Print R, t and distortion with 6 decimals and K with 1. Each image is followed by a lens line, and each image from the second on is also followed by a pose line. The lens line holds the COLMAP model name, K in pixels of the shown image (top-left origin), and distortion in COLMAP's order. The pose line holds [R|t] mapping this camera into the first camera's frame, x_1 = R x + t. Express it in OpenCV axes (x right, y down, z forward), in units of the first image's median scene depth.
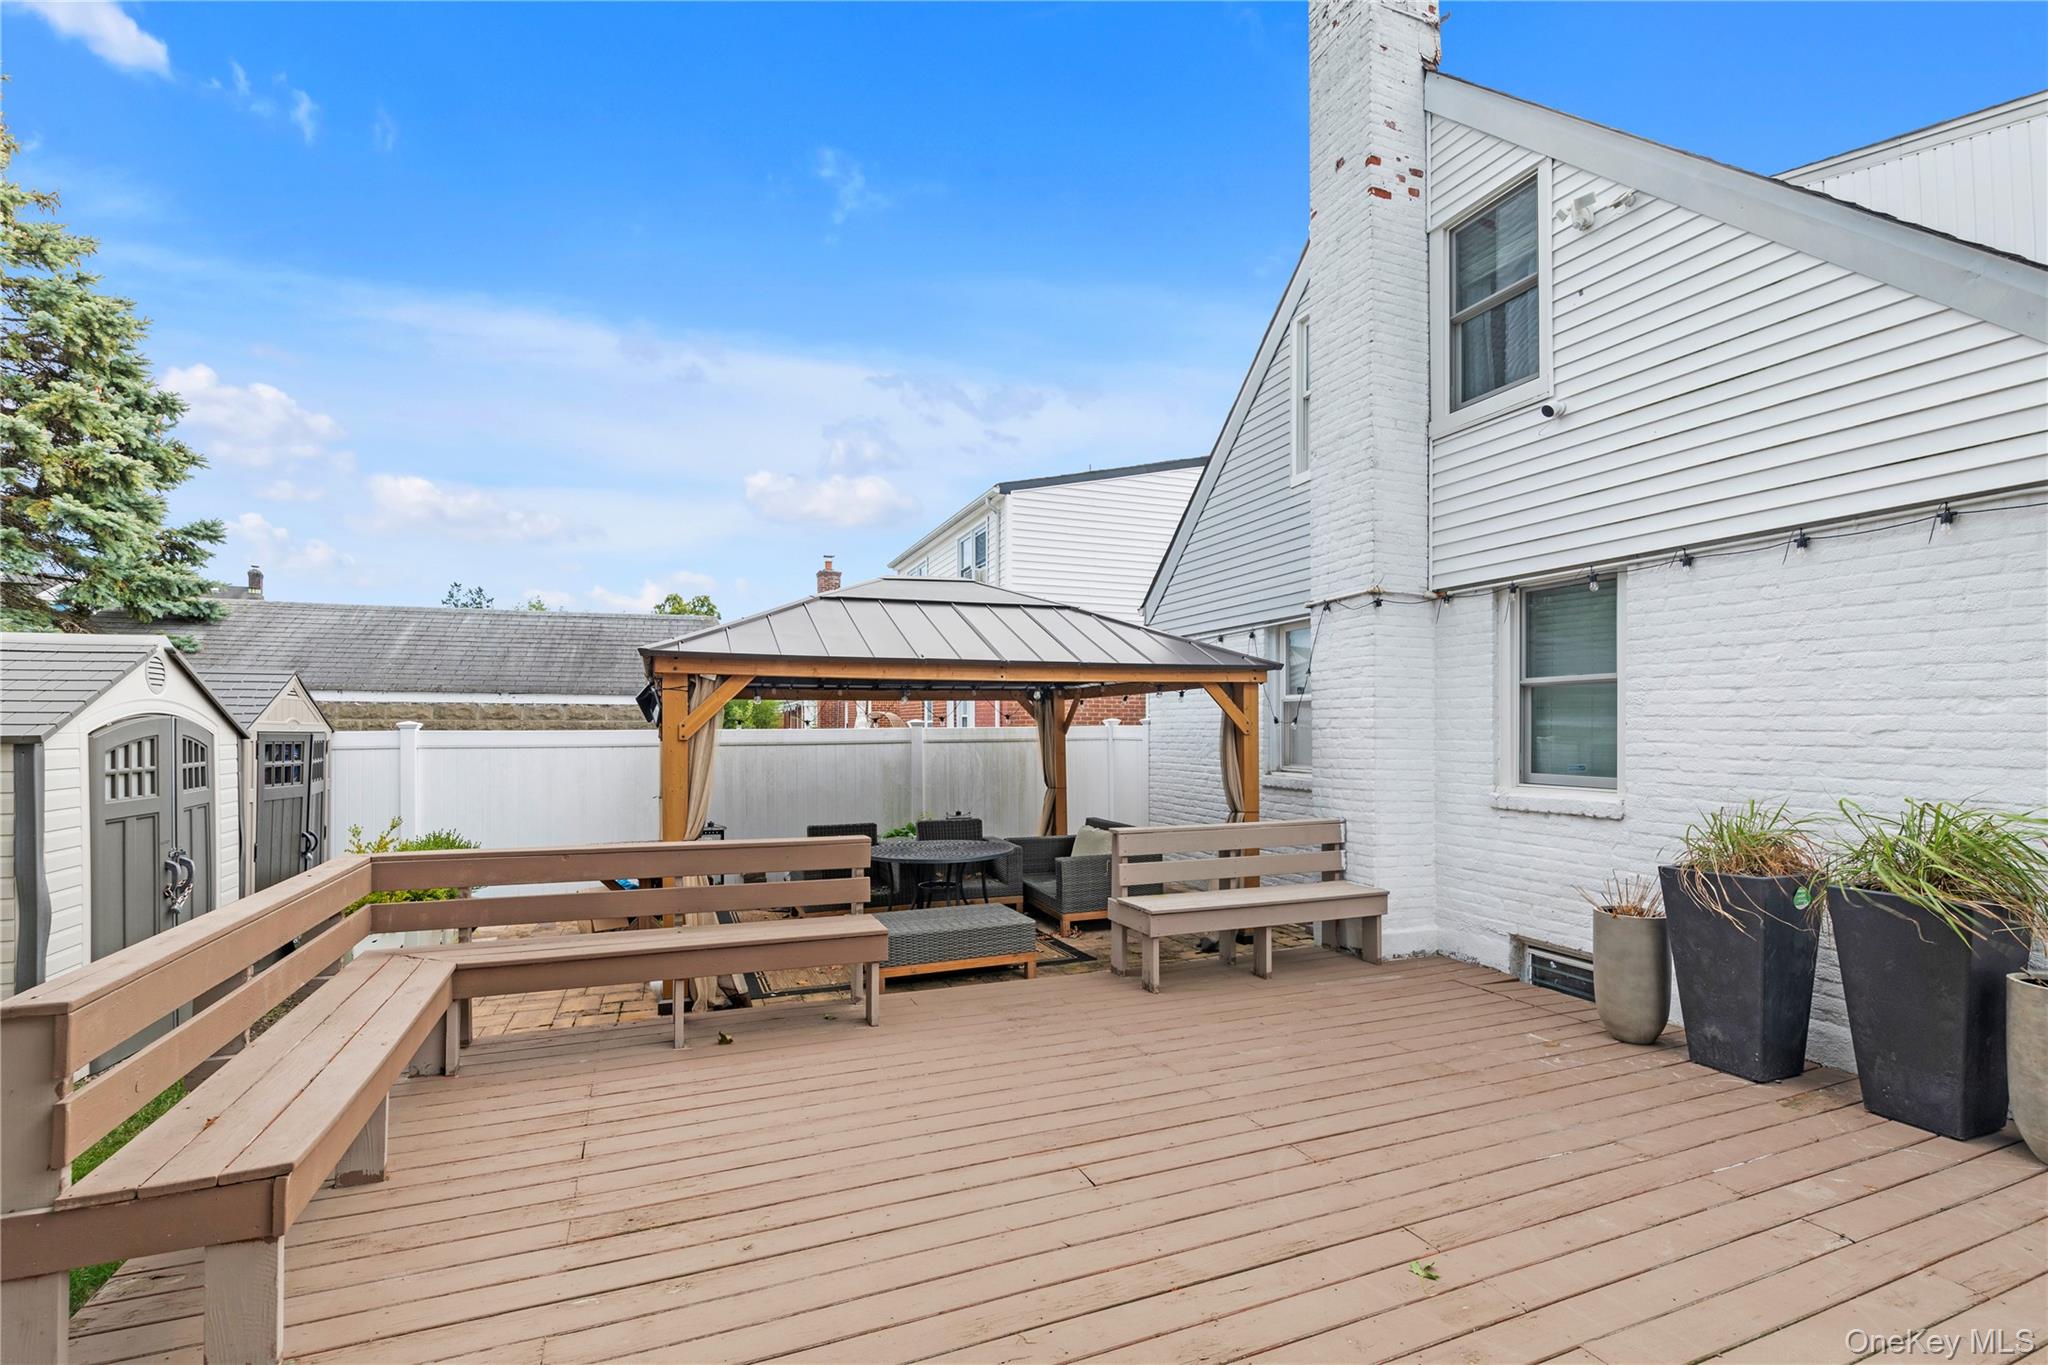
lens RADIAL K [[898.6, 0, 1016.6], [0, 898.6, 730.2], [0, 0, 1]] dist [0.001269, 0.000185]
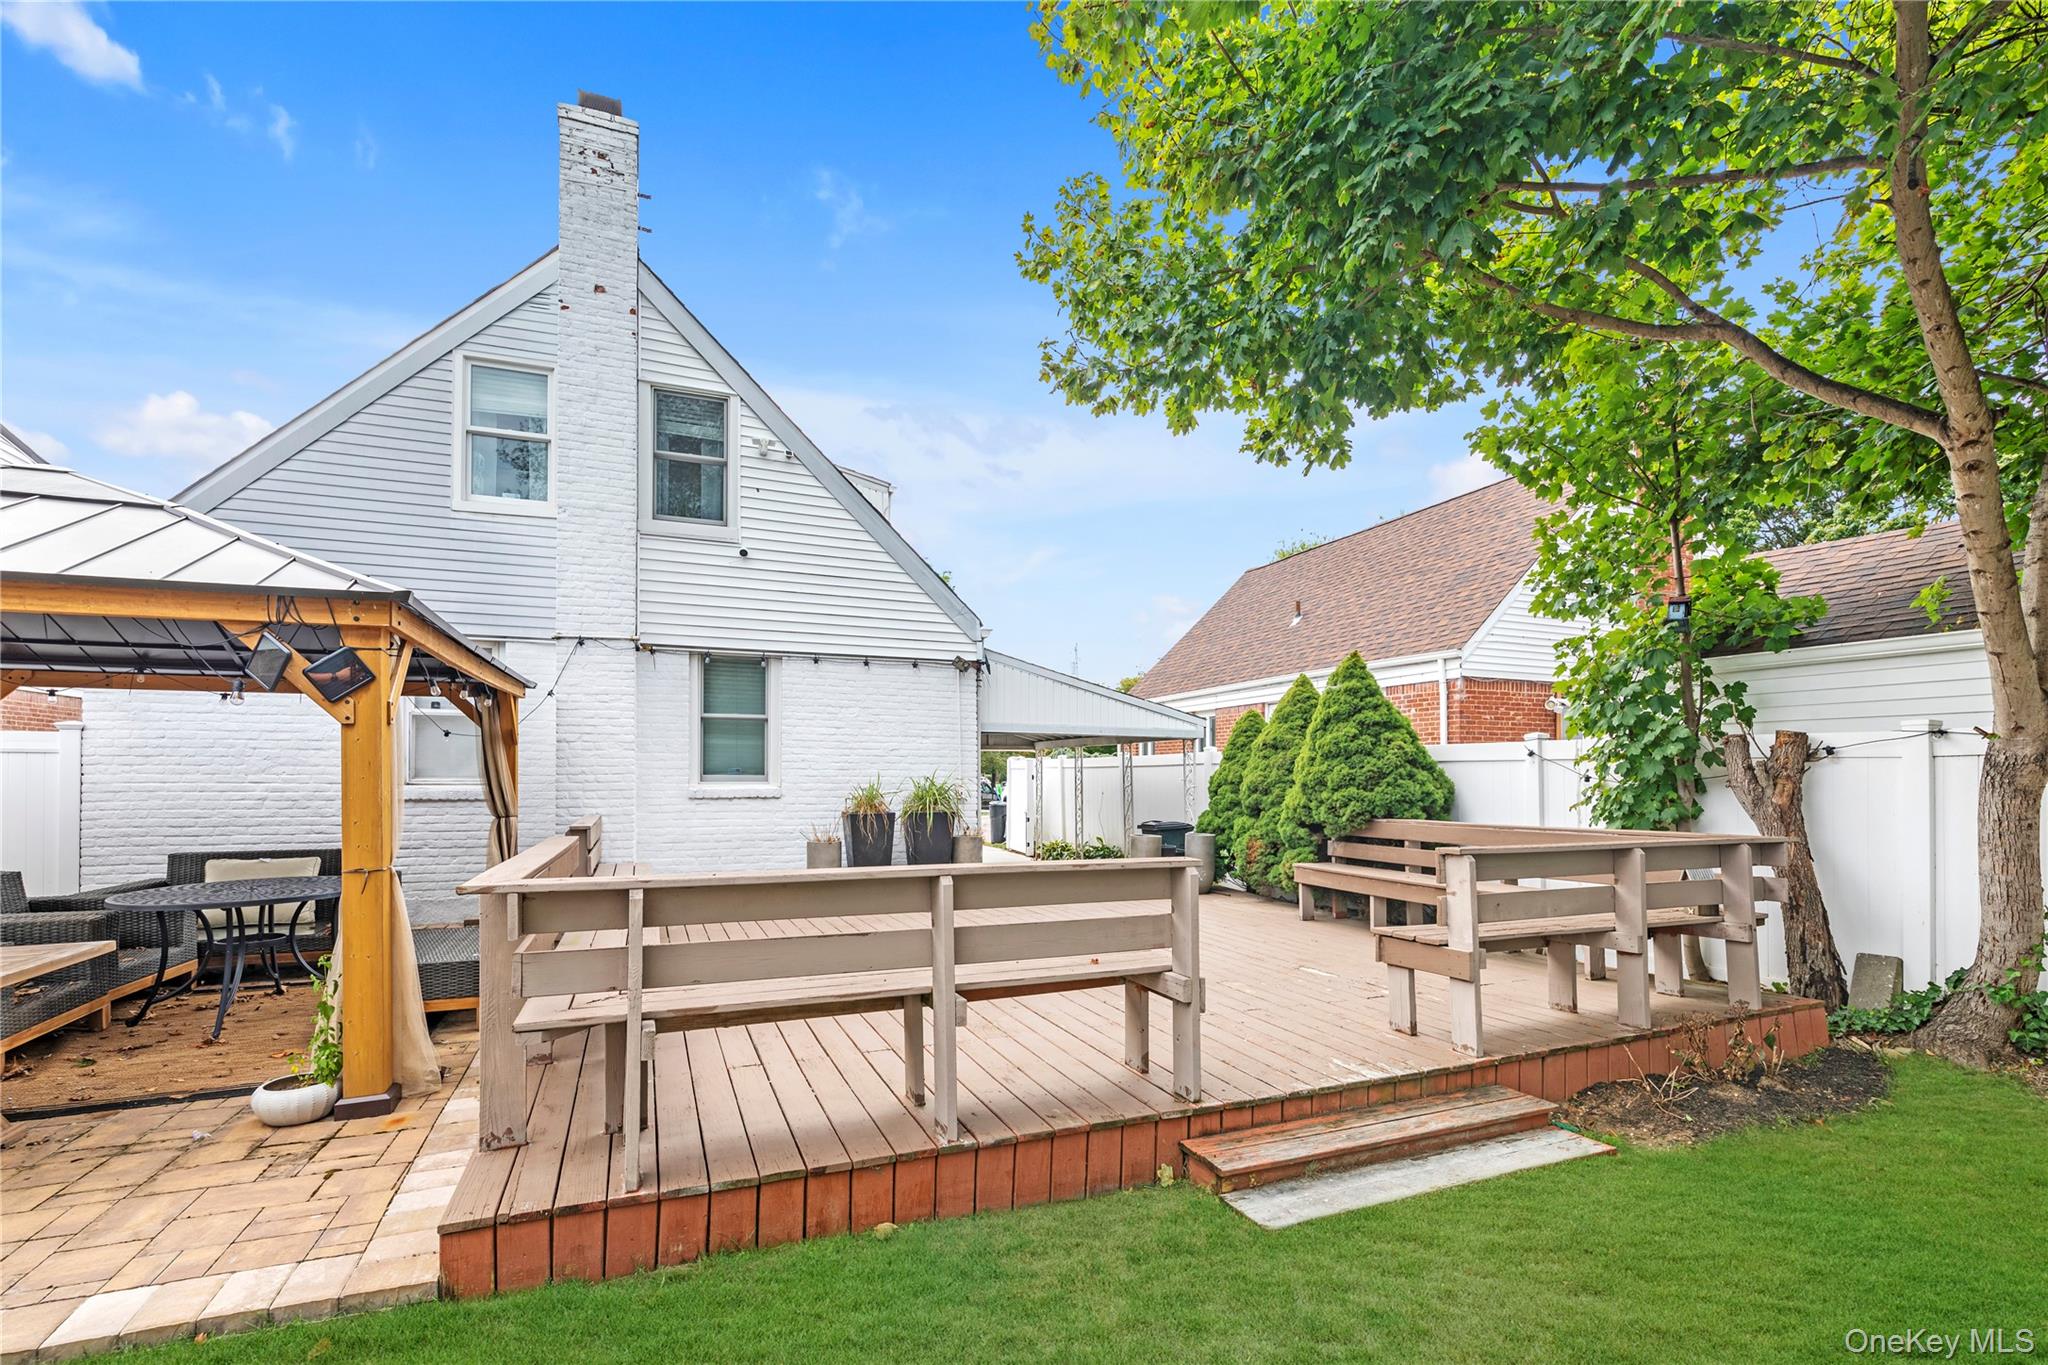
lens RADIAL K [[898.6, 0, 1017.0], [0, 898.6, 760.6], [0, 0, 1]] dist [0.001269, 0.000185]
pose [[-0.008541, 0.007707, 0.999934, -0.876813], [-0.005021, 0.999957, -0.007750, 0.029577], [-0.999951, -0.005087, -0.008502, 0.424225]]
